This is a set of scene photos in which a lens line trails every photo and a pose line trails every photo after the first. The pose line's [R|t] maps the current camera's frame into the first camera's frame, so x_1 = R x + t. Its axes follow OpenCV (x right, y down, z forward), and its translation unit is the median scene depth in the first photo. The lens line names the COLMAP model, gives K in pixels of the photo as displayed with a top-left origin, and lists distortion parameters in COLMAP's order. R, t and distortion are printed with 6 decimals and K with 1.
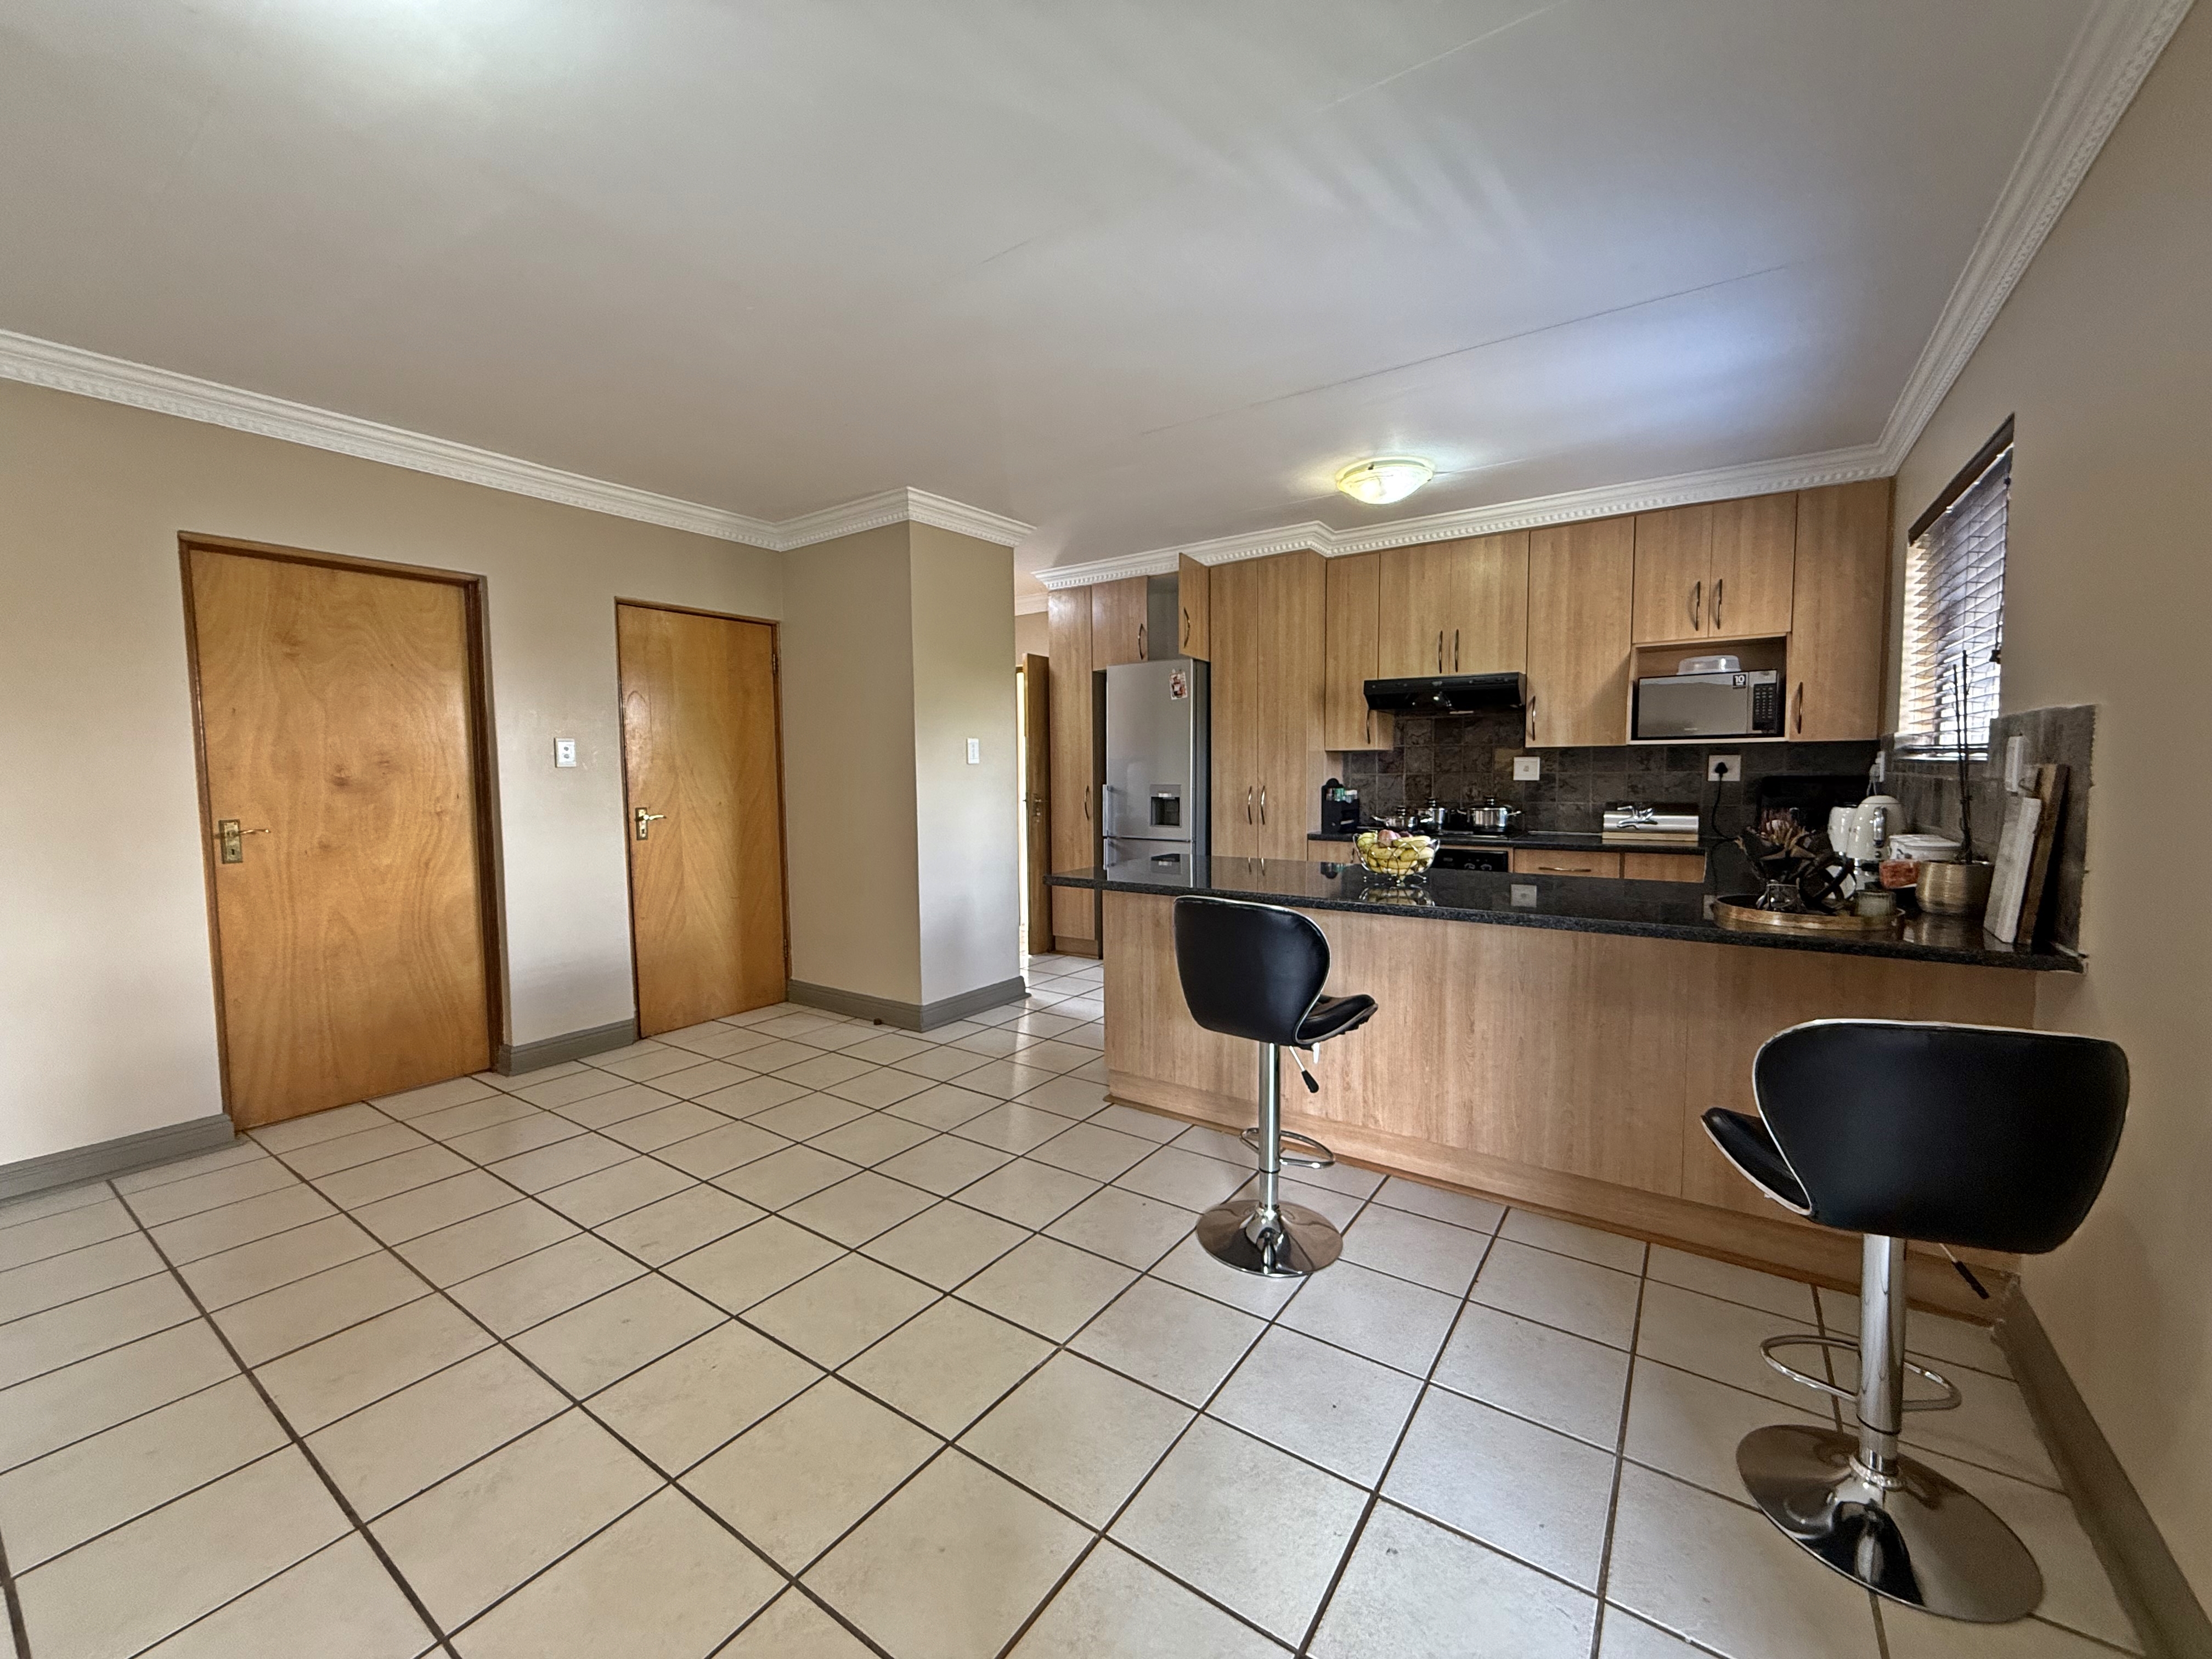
lens RADIAL K [[884.0, 0, 1116.9], [0, 884.0, 836.1], [0, 0, 1]] dist [0.002175, -0.000154]
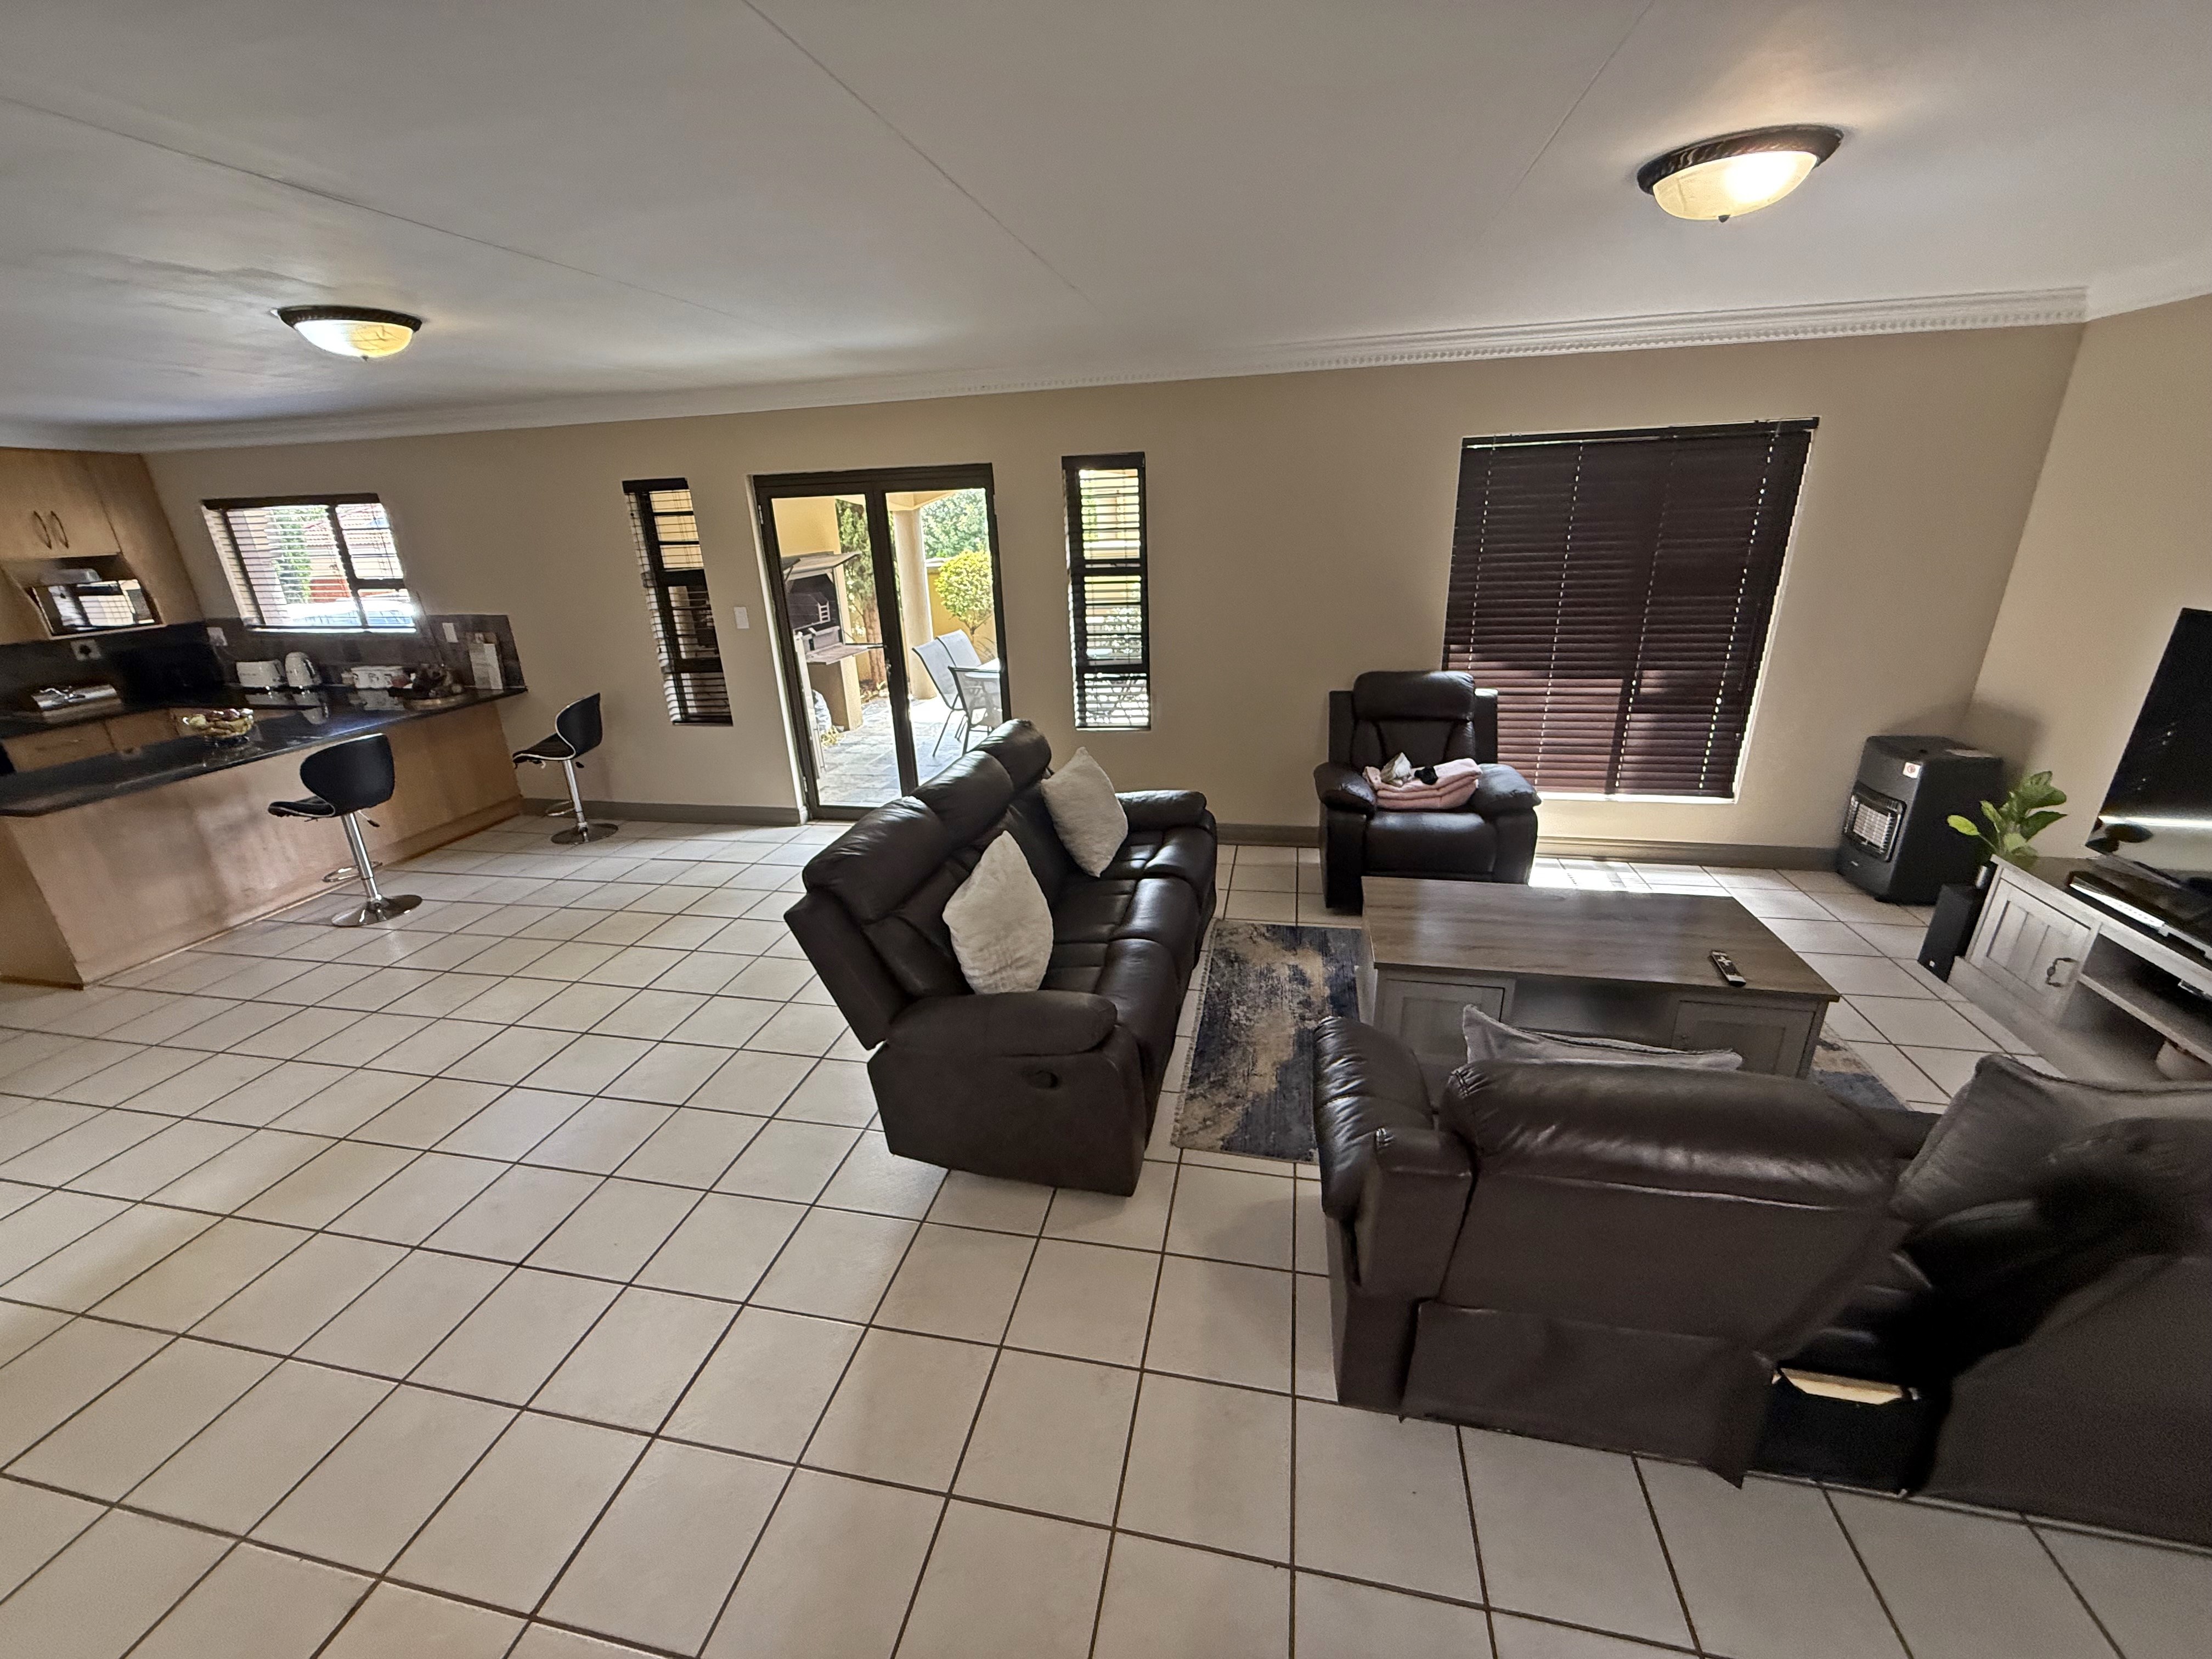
lens RADIAL K [[884.0, 0, 1098.6], [0, 884.0, 826.1], [0, 0, 1]] dist [0.002175, -0.000154]
pose [[-0.373644, -0.297557, 0.878550, -1.077971], [0.115227, 0.924924, 0.362269, -0.128234], [-0.920387, 0.236593, -0.311306, 0.050309]]
